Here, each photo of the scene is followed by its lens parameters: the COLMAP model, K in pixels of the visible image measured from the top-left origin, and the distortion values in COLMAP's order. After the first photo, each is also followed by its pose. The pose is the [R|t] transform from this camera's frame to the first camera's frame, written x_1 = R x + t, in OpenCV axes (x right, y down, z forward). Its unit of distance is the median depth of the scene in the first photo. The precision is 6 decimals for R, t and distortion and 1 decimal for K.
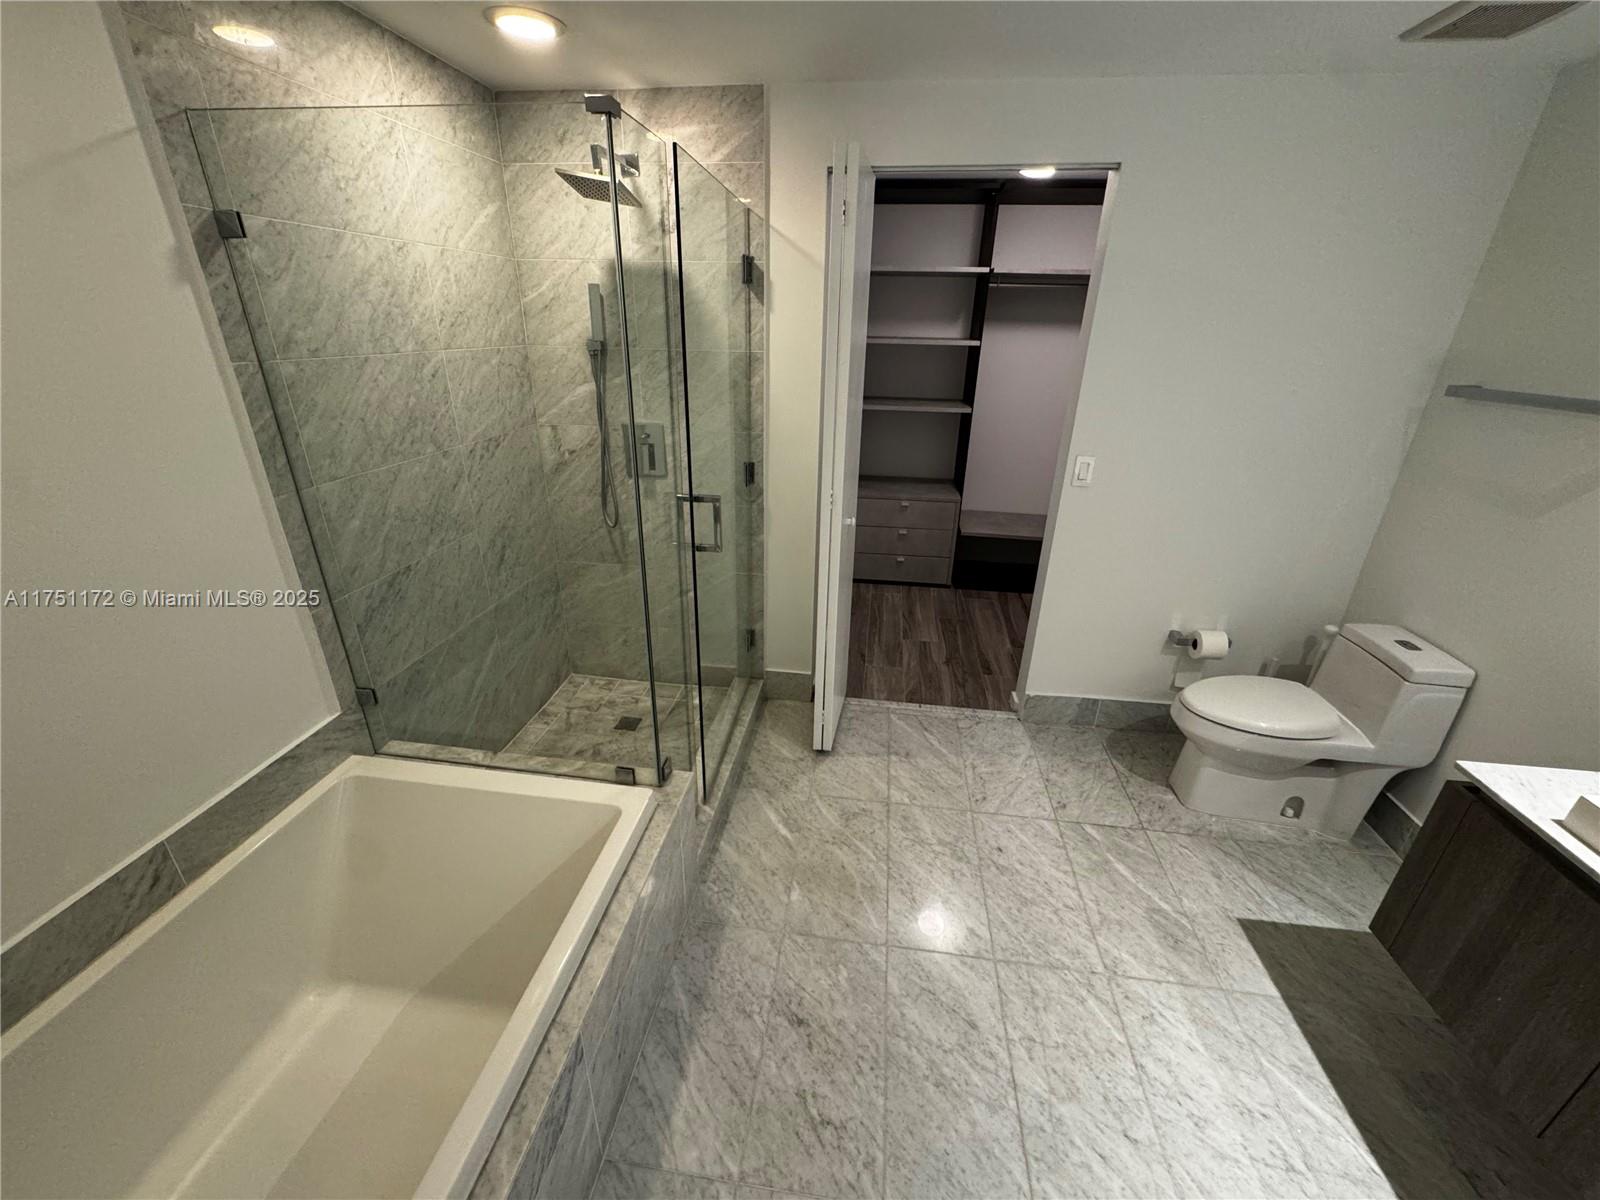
lens RADIAL K [[645.4, 0, 800.0], [0, 645.4, 600.0], [0, 0, 1]] dist [-0.002169, -0.000171]
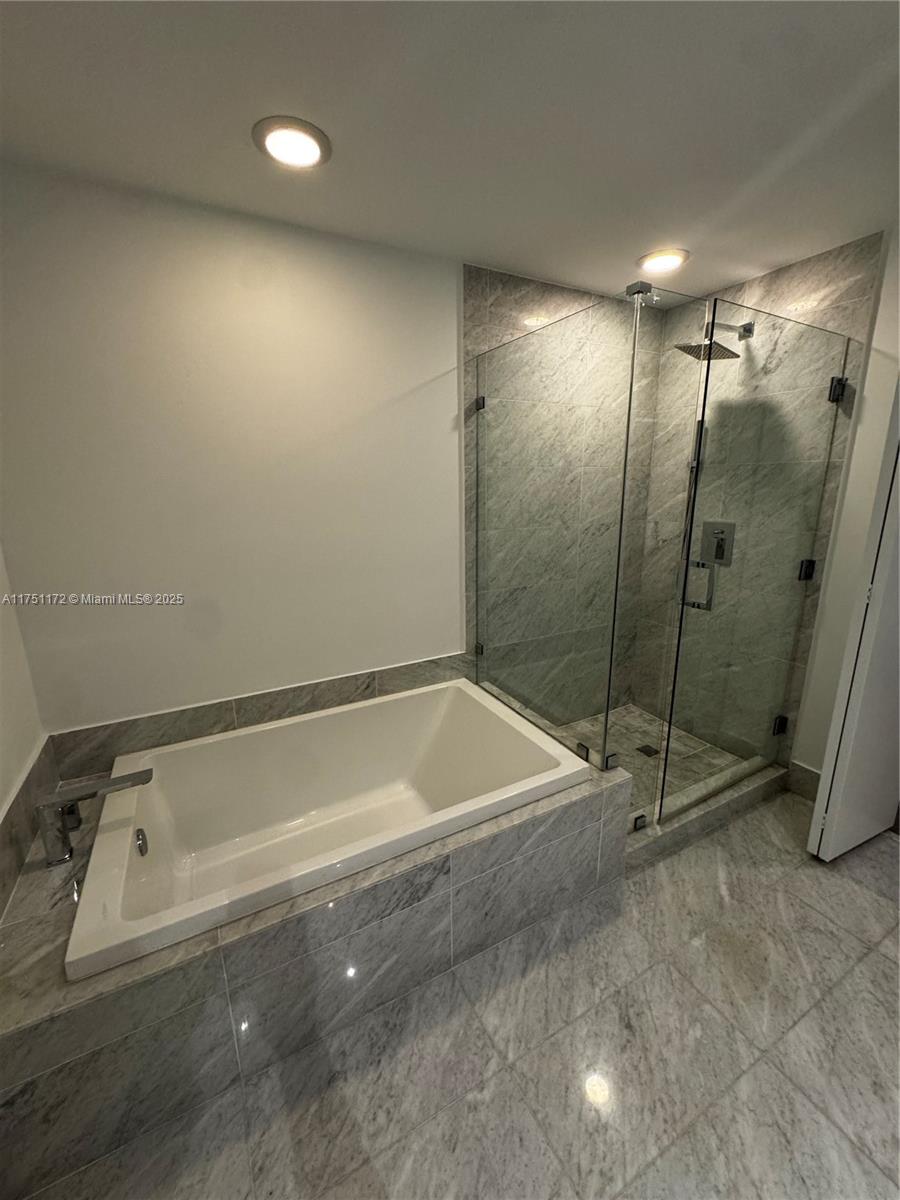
lens RADIAL K [[484.0, 0, 450.0], [0, 484.0, 600.0], [0, 0, 1]] dist [-0.002169, -0.000171]
pose [[0.582761, 0.164617, -0.795796, 0.306691], [-0.301925, 0.953031, -0.023957, 0.072975], [0.754474, 0.254232, 0.605091, 0.089013]]
